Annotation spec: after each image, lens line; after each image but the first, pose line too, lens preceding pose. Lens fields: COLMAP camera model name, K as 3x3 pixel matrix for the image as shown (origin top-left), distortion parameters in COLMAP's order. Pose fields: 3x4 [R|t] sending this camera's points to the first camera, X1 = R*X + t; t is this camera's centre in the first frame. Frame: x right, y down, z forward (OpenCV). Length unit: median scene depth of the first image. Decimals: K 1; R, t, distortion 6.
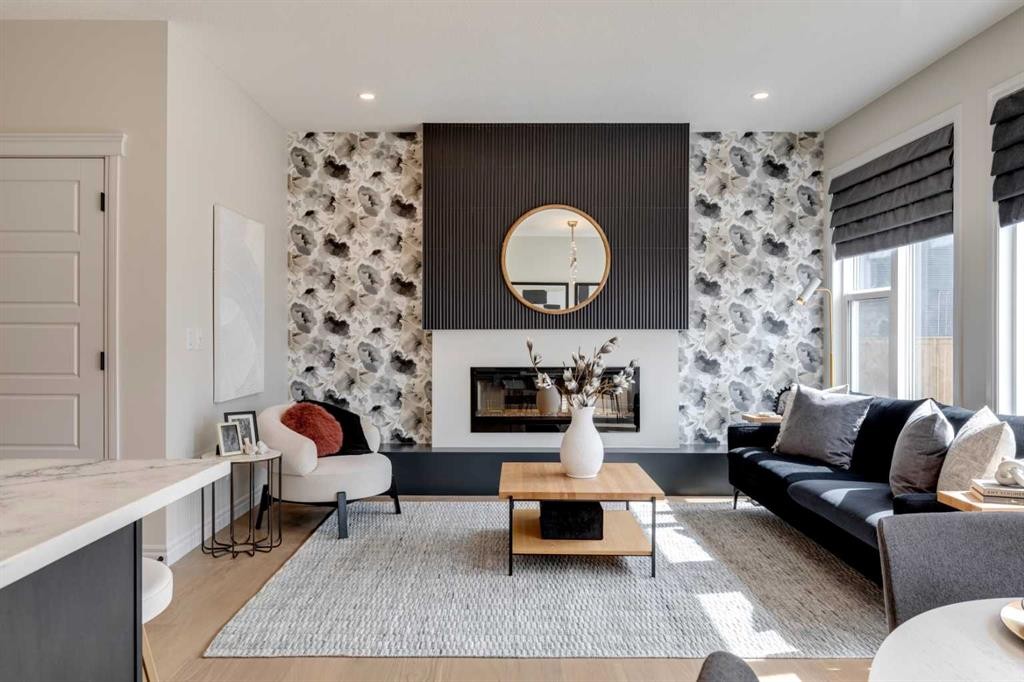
lens RADIAL K [[698.5, 0, 494.5], [0, 698.5, 334.0], [0, 0, 1]] dist [0.001993, 0.002532]
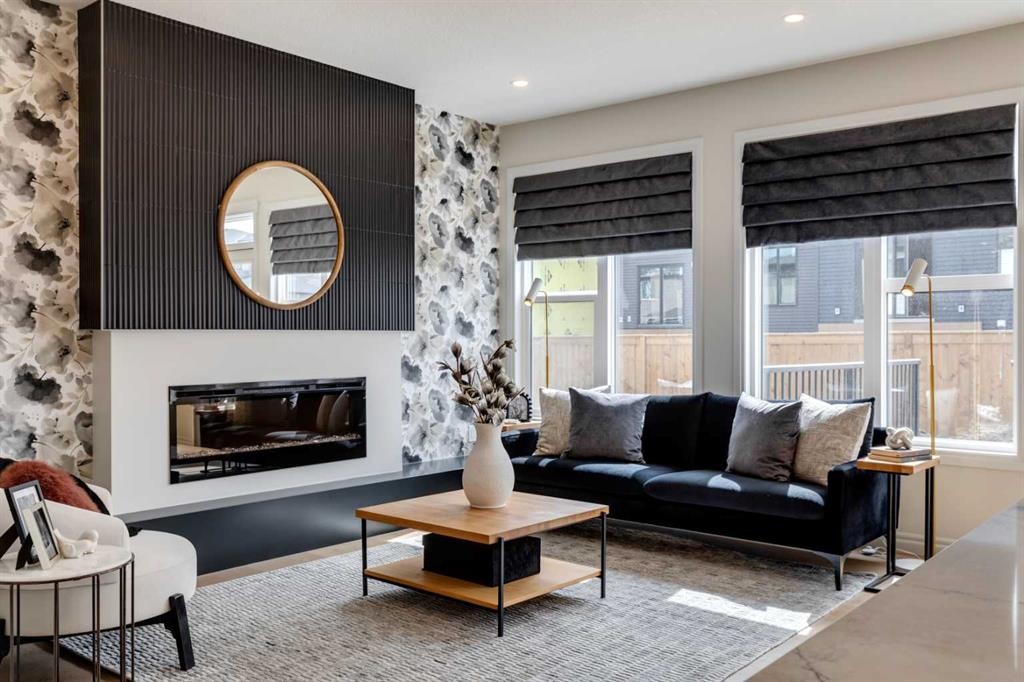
lens RADIAL K [[881.5, 0, 504.1], [0, 881.5, 342.9], [0, 0, 1]] dist [0.001512, -0.006752]
pose [[0.646186, -0.006322, 0.763154, -0.465280], [-0.000194, 0.999964, 0.008448, -0.001002], [-0.763180, -0.005607, 0.646161, 0.212338]]
